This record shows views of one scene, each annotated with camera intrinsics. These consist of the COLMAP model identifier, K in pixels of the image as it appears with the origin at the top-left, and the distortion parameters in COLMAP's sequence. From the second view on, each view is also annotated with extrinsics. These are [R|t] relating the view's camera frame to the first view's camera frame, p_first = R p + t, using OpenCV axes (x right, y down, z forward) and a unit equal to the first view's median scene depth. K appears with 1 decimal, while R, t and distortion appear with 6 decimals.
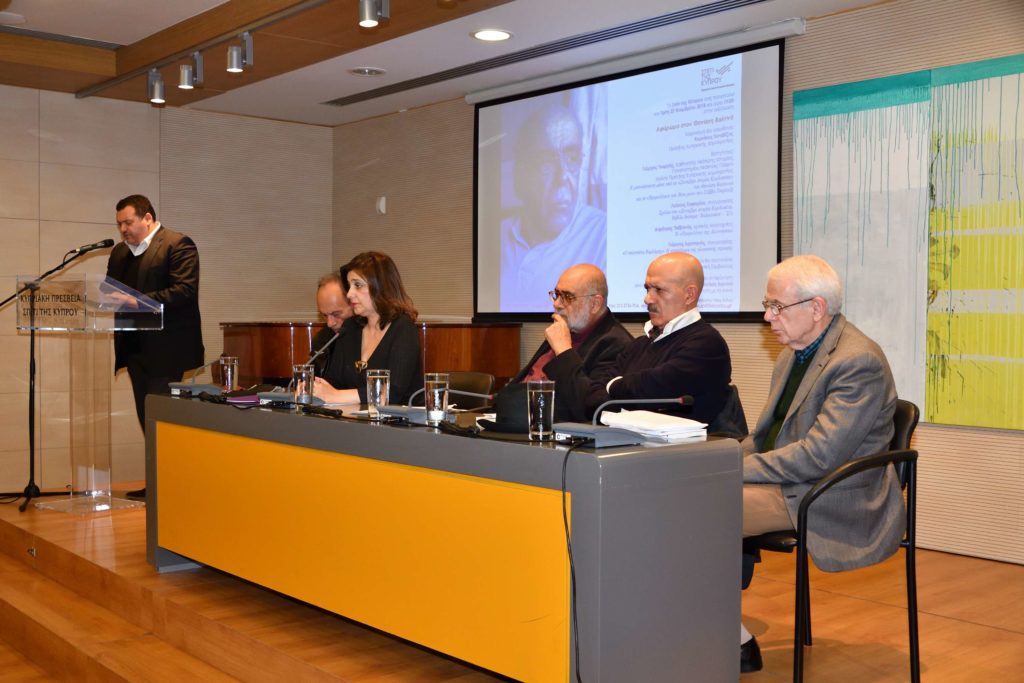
lens RADIAL K [[1156.8, 0, 512.0], [0, 1156.8, 341.5], [0, 0, 1]] dist [-0.023253, 0.019195]
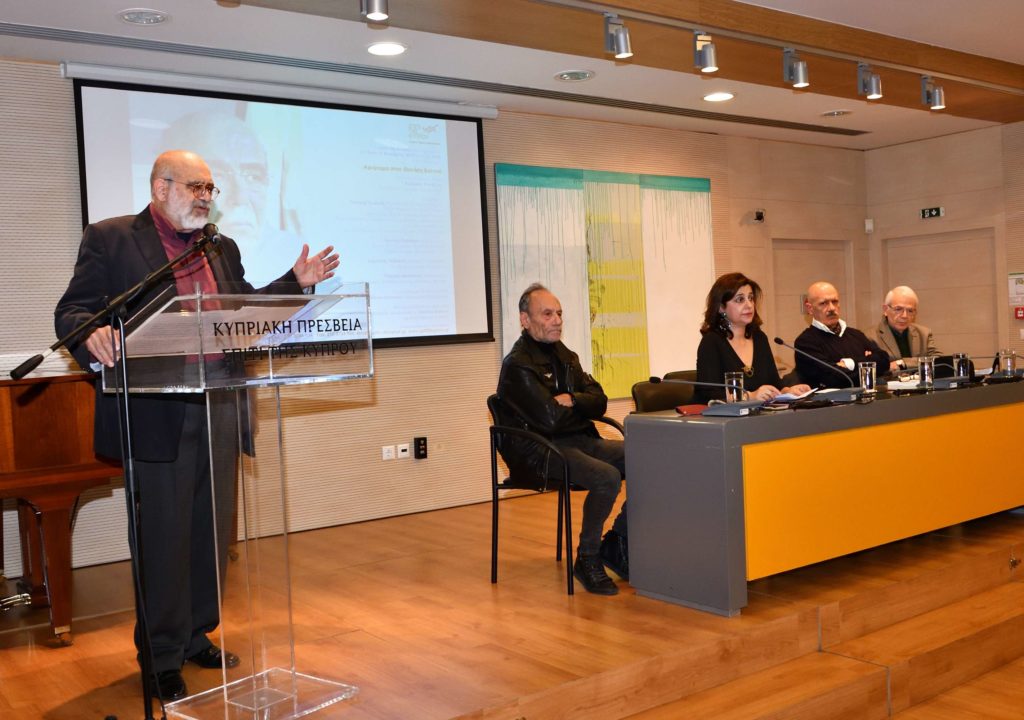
lens RADIAL K [[981.6, 0, 512.0], [0, 981.6, 360.0], [0, 0, 1]] dist [-0.014970, -0.011327]
pose [[0.113381, -0.036734, 0.992872, -0.873363], [0.070241, 0.997112, 0.028869, -0.026095], [-0.991066, 0.066467, 0.115634, 0.884637]]
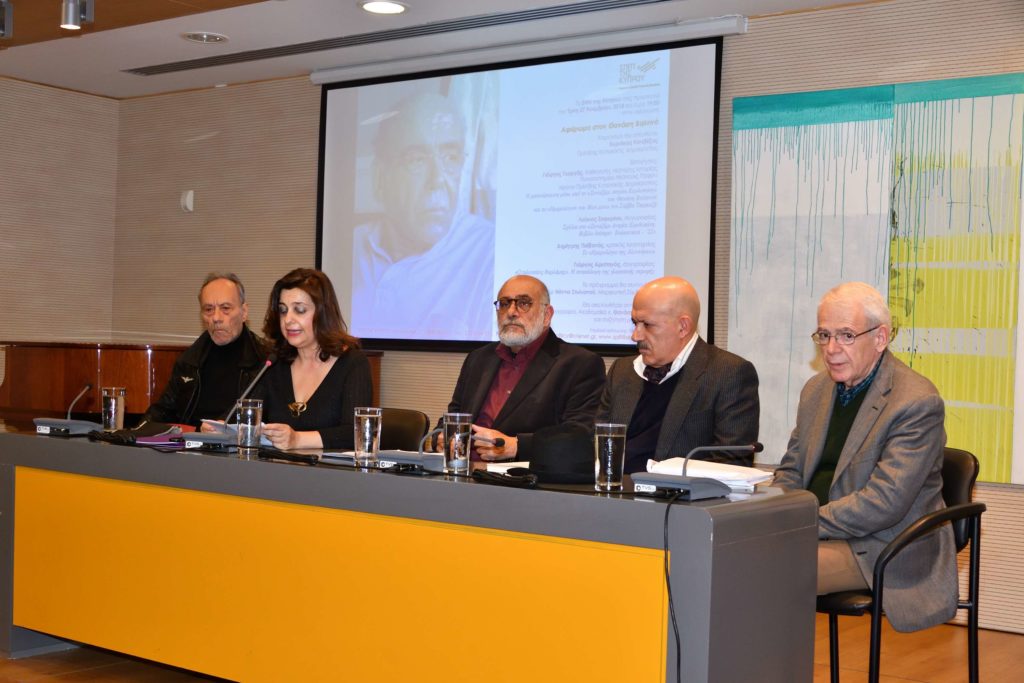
lens RADIAL K [[1411.2, 0, 512.0], [0, 1411.2, 341.5], [0, 0, 1]] dist [-0.008765, -0.046492]
pose [[0.976259, 0.025691, 0.215079, -0.151563], [-0.020963, 0.999486, -0.024237, -0.000337], [-0.215592, 0.019153, 0.976296, -0.013906]]
